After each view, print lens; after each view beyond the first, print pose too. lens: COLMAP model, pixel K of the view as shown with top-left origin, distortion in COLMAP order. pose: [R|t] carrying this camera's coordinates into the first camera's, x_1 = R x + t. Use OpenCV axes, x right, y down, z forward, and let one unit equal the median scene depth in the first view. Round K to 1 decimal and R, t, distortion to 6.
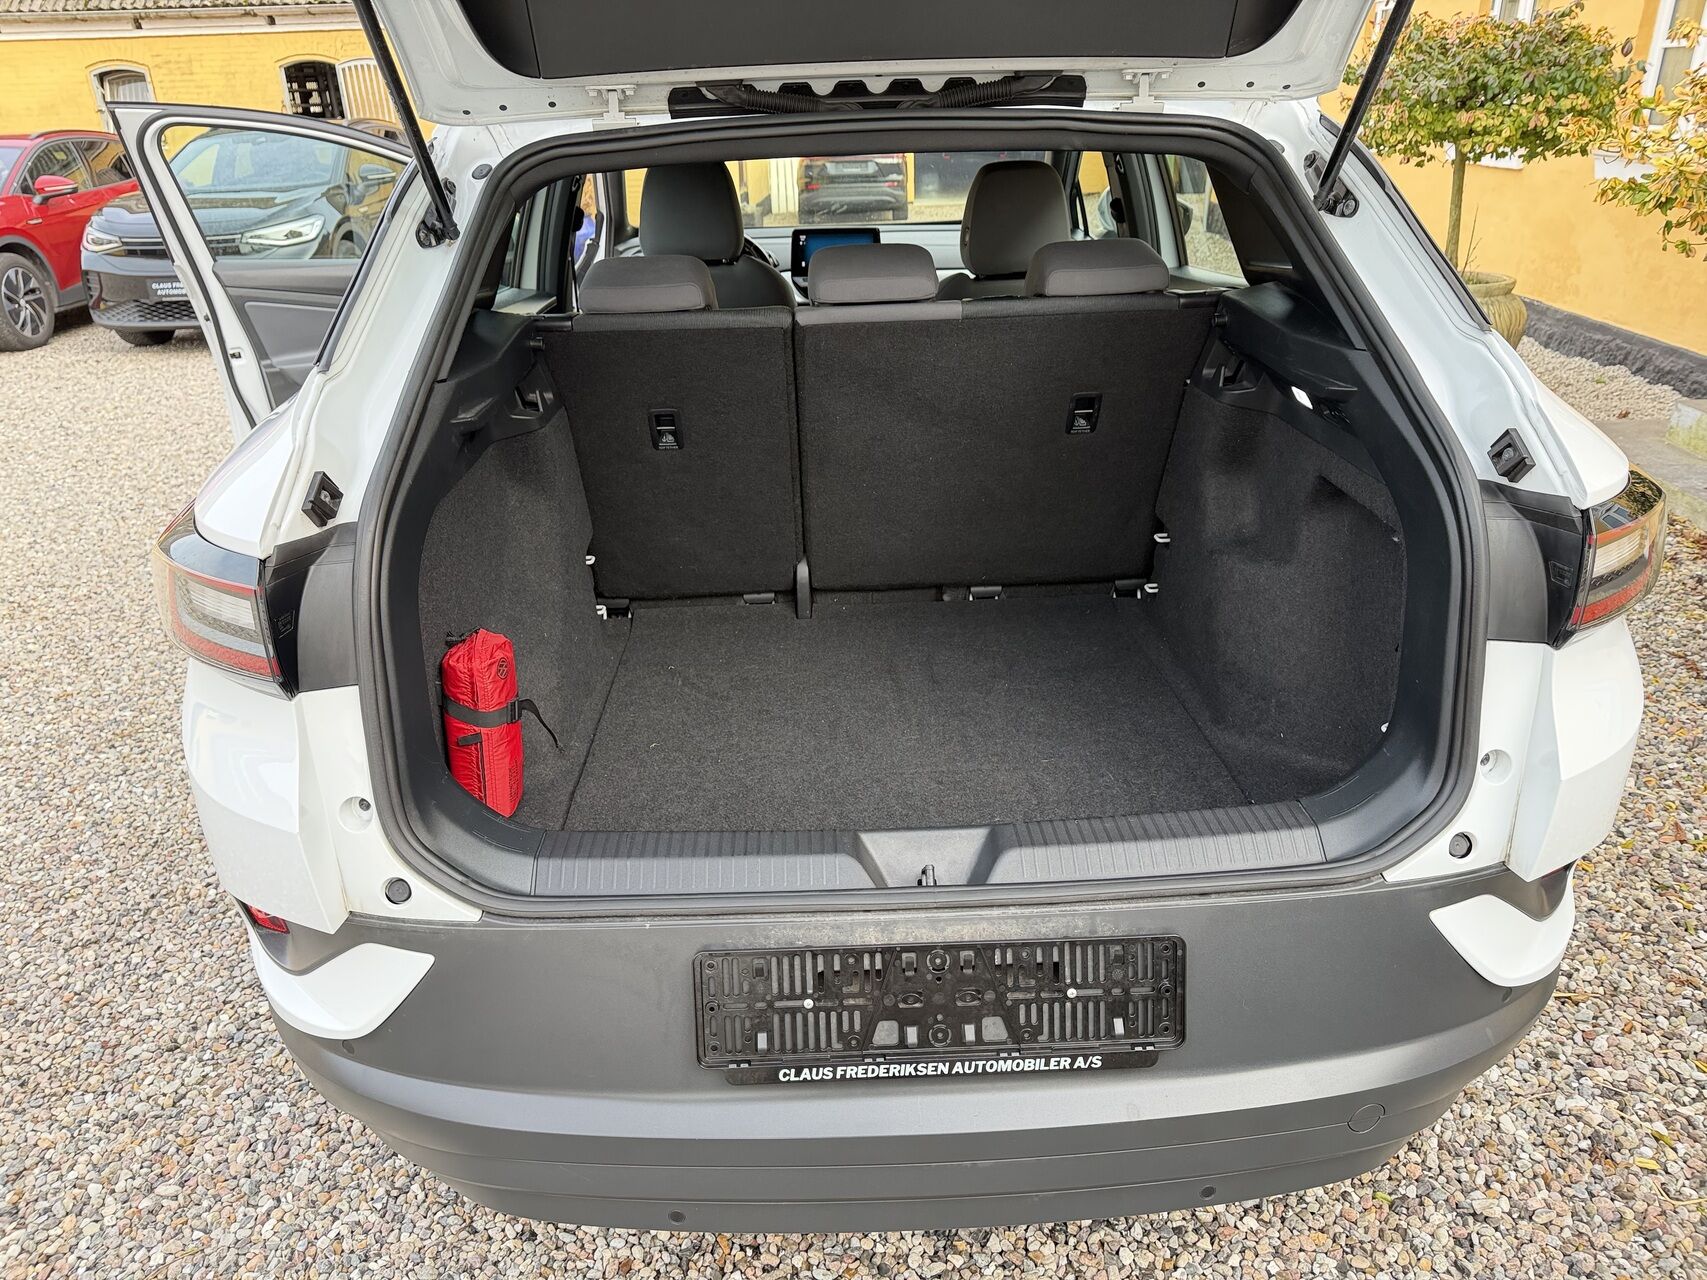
lens RADIAL K [[1202.6, 0, 858.9], [0, 1202.6, 635.4], [0, 0, 1]] dist [0.024061, -0.028926]
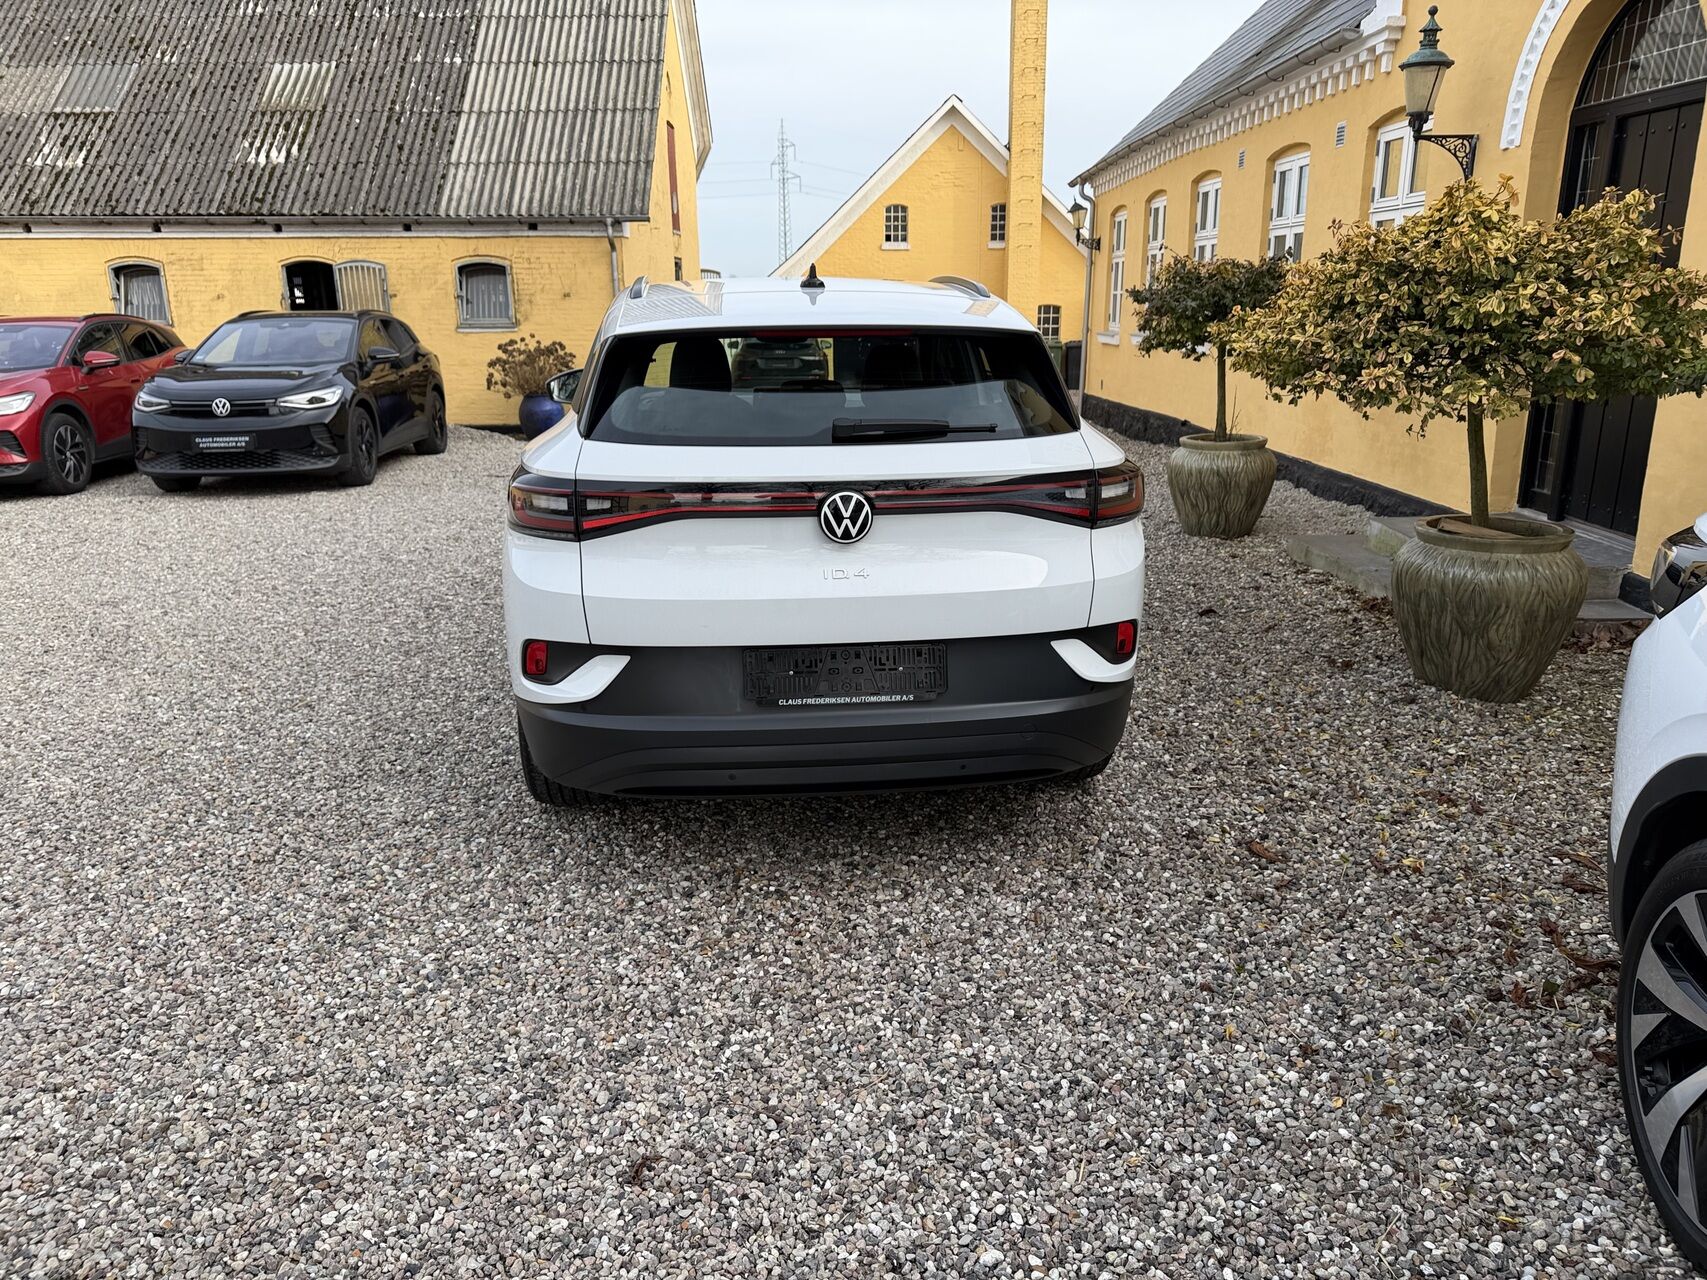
lens RADIAL K [[1201.3, 0, 871.1], [0, 1201.3, 640.8], [0, 0, 1]] dist [0.087518, -0.132962]
pose [[0.997150, -0.000397, 0.075440, -0.043488], [0.011404, 0.989288, -0.145531, 0.406103], [-0.074575, 0.145976, 0.986473, -0.936269]]
